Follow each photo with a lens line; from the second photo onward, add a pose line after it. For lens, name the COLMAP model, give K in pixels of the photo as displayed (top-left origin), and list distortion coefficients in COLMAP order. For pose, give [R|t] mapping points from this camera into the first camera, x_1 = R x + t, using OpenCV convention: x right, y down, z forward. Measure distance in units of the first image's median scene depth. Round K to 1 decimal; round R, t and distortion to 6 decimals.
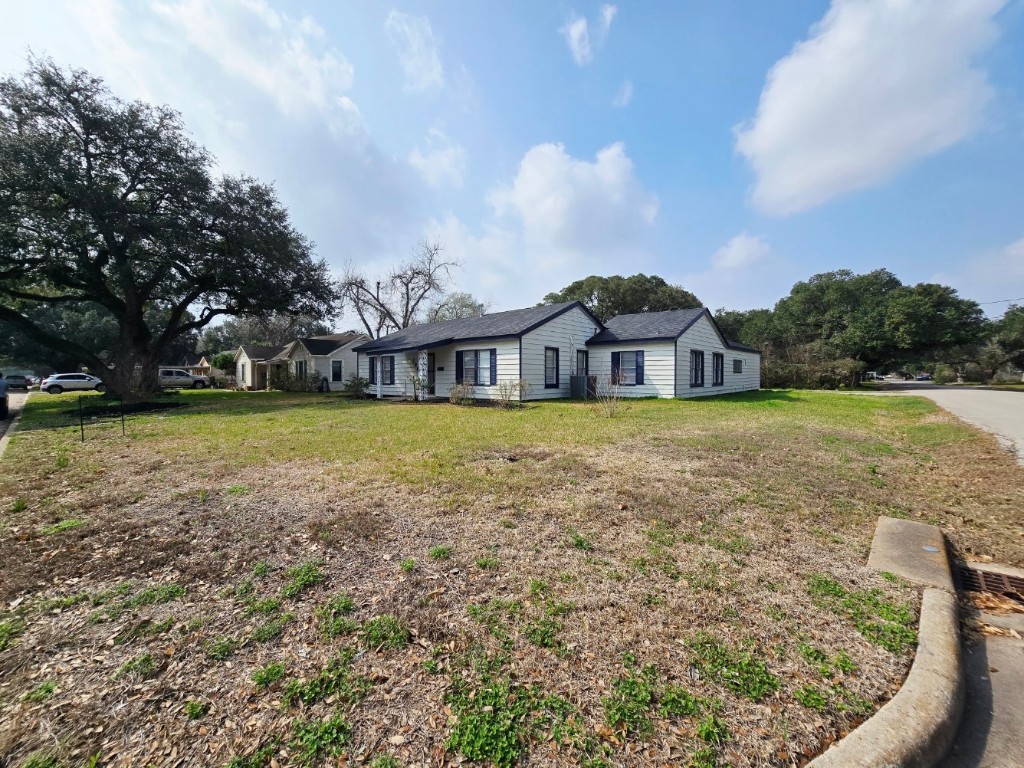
lens RADIAL K [[422.6, 0, 512.0], [0, 422.6, 384.0], [0, 0, 1]] dist [0.001133, 0.000186]
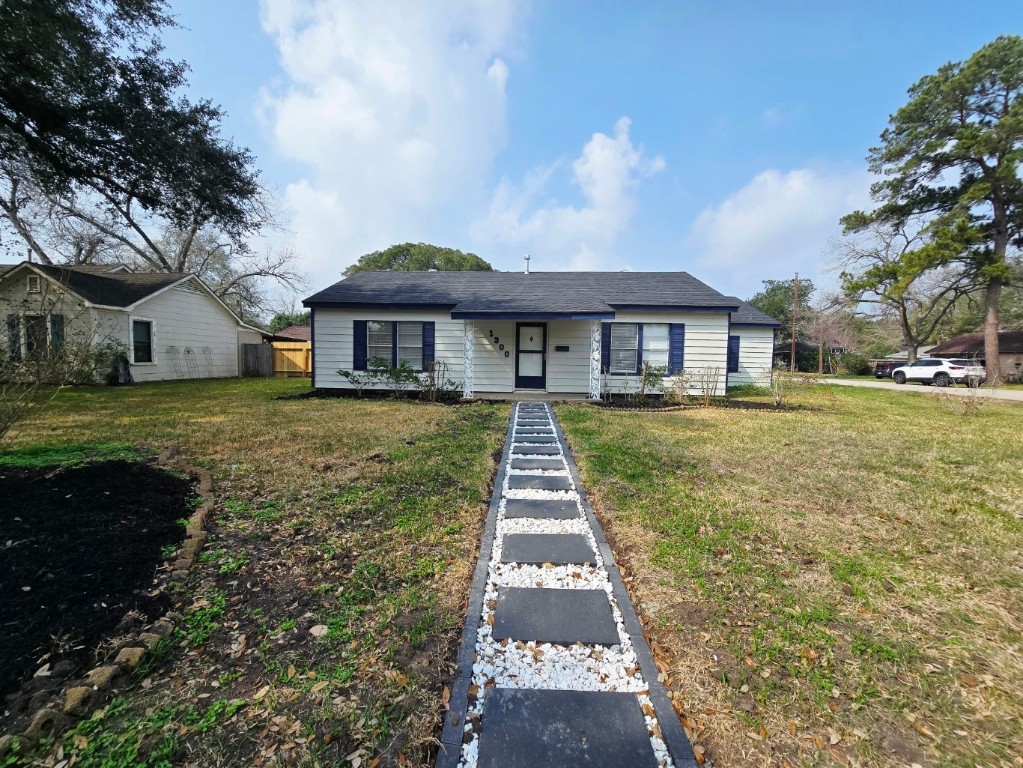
lens RADIAL K [[420.6, 0, 511.5], [0, 420.6, 384.0], [0, 0, 1]] dist [-0.005907, 0.000118]
pose [[0.785512, -0.021804, 0.618462, -0.662770], [-0.007732, 0.998955, 0.045039, -0.011263], [-0.618798, -0.040161, 0.784523, 0.587692]]
